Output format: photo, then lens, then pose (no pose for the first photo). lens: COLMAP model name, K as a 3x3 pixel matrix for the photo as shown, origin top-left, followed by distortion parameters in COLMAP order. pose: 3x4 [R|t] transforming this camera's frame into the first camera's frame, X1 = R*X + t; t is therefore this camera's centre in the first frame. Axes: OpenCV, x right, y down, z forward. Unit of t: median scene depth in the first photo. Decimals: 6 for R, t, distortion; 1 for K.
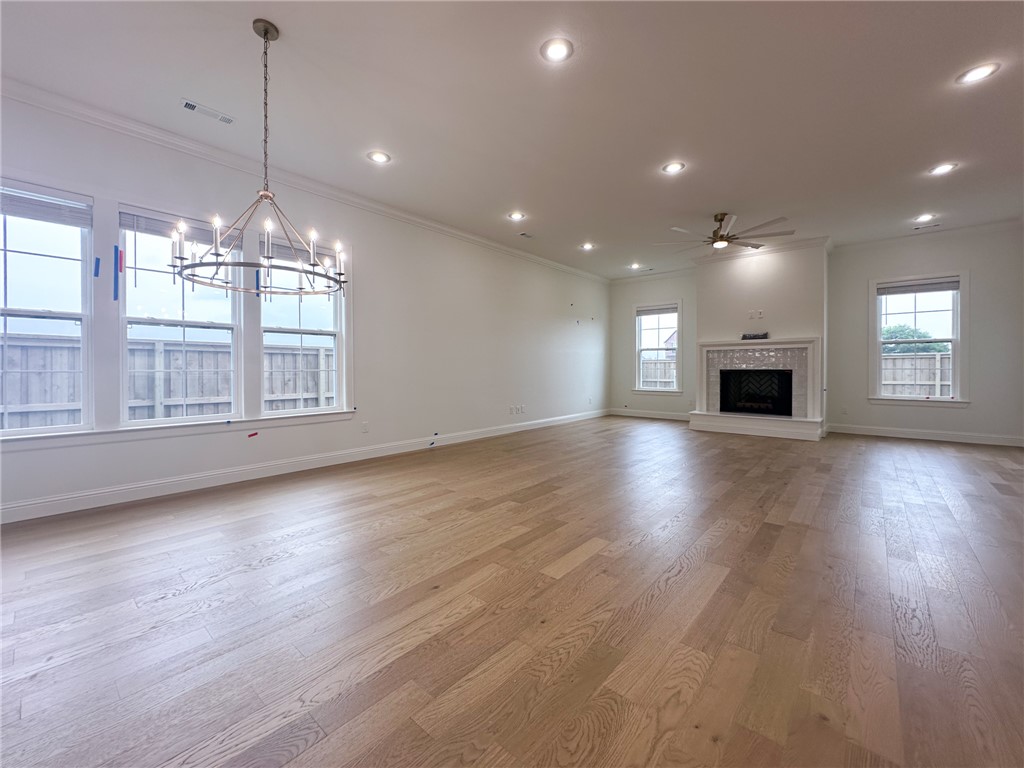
lens RADIAL K [[412.7, 0, 502.3], [0, 412.7, 379.4], [0, 0, 1]] dist [-0.003321, -0.000243]
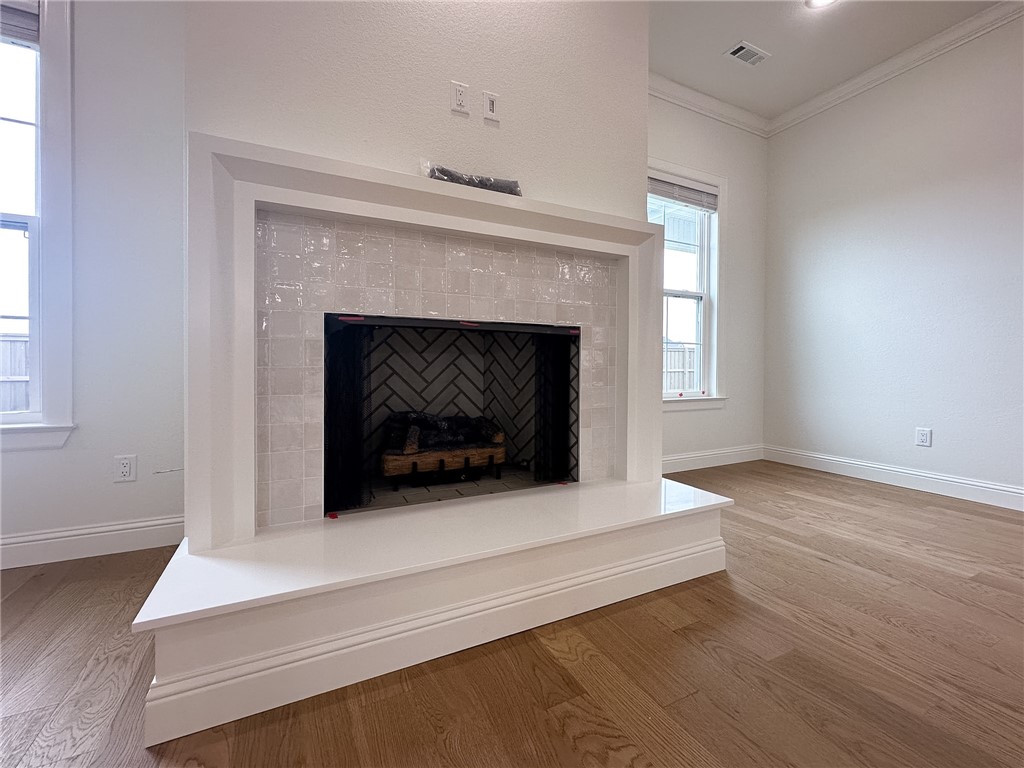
lens RADIAL K [[435.9, 0, 562.9], [0, 435.9, 364.3], [0, 0, 1]] dist [-0.006718, 0.000406]
pose [[0.302661, 0.004325, 0.953088, 0.424157], [0.013532, 0.999869, -0.008835, 0.006549], [-0.953002, 0.015571, 0.302563, 0.971681]]
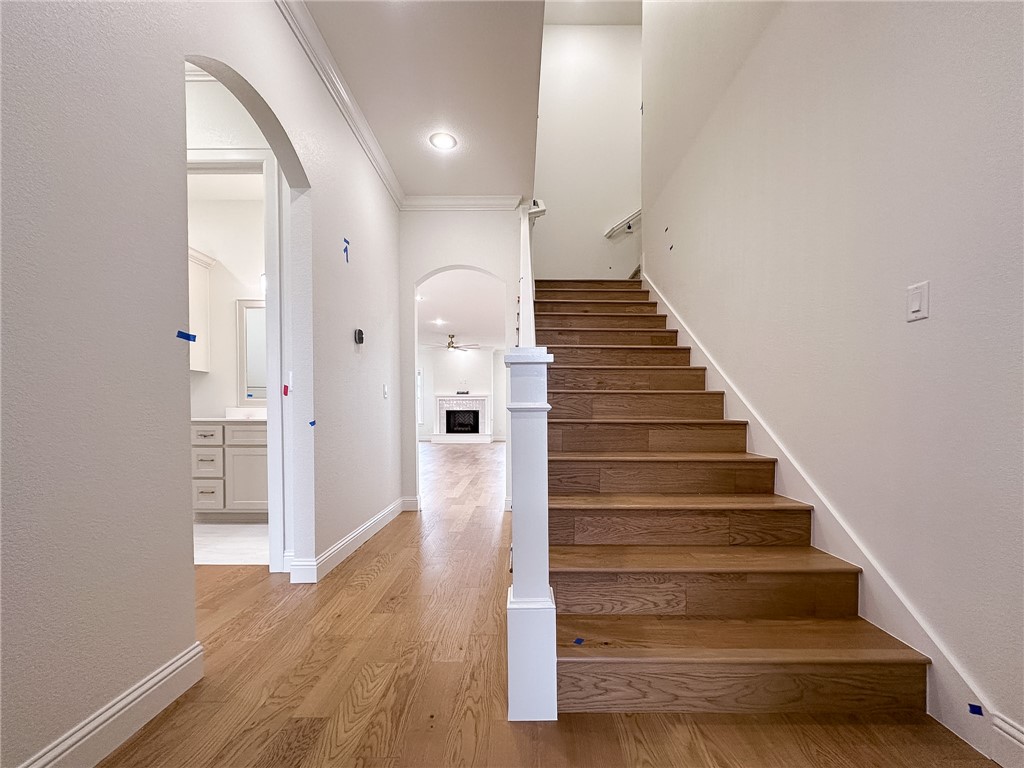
lens RADIAL K [[411.9, 0, 519.9], [0, 411.9, 413.9], [0, 0, 1]] dist [-0.005713, 0.000708]
pose [[0.742361, 0.000073, 0.670000, -0.519696], [0.014090, 0.999777, -0.015721, 0.030789], [-0.669852, 0.021111, 0.742195, -0.657021]]
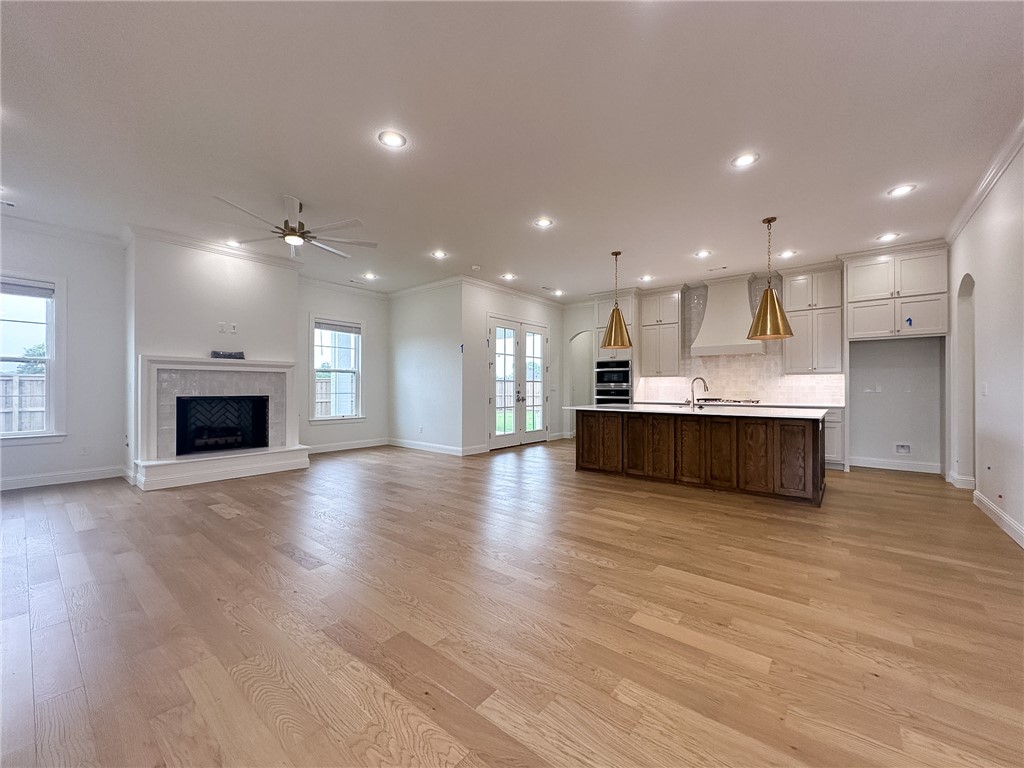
lens RADIAL K [[411.9, 0, 511.5], [0, 411.9, 386.7], [0, 0, 1]] dist [-0.005713, 0.000708]
pose [[-0.036049, 0.005622, 0.999334, -0.232810], [0.027299, 0.999617, -0.004638, -0.025825], [-0.998977, 0.027114, -0.036188, 0.530715]]
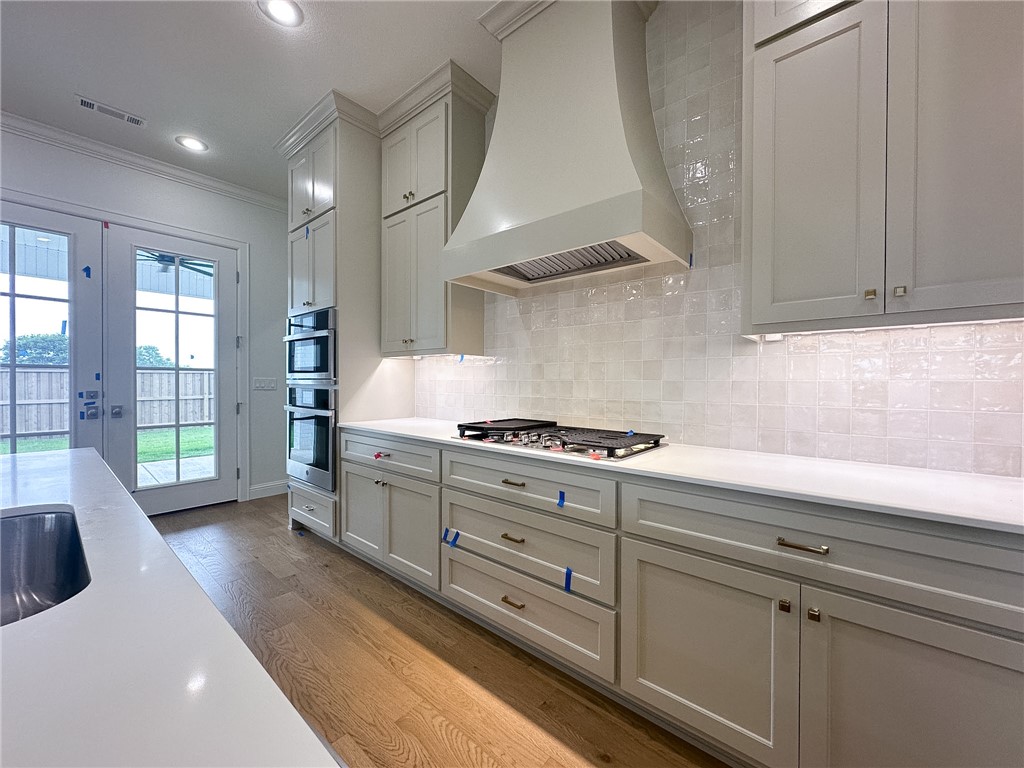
lens RADIAL K [[411.9, 0, 509.1], [0, 411.9, 387.8], [0, 0, 1]] dist [-0.005713, 0.000708]
pose [[-0.024359, -0.011297, 0.999639, 0.546691], [0.023412, 0.999655, 0.011868, -0.016732], [-0.999429, 0.023692, -0.024086, -0.052942]]
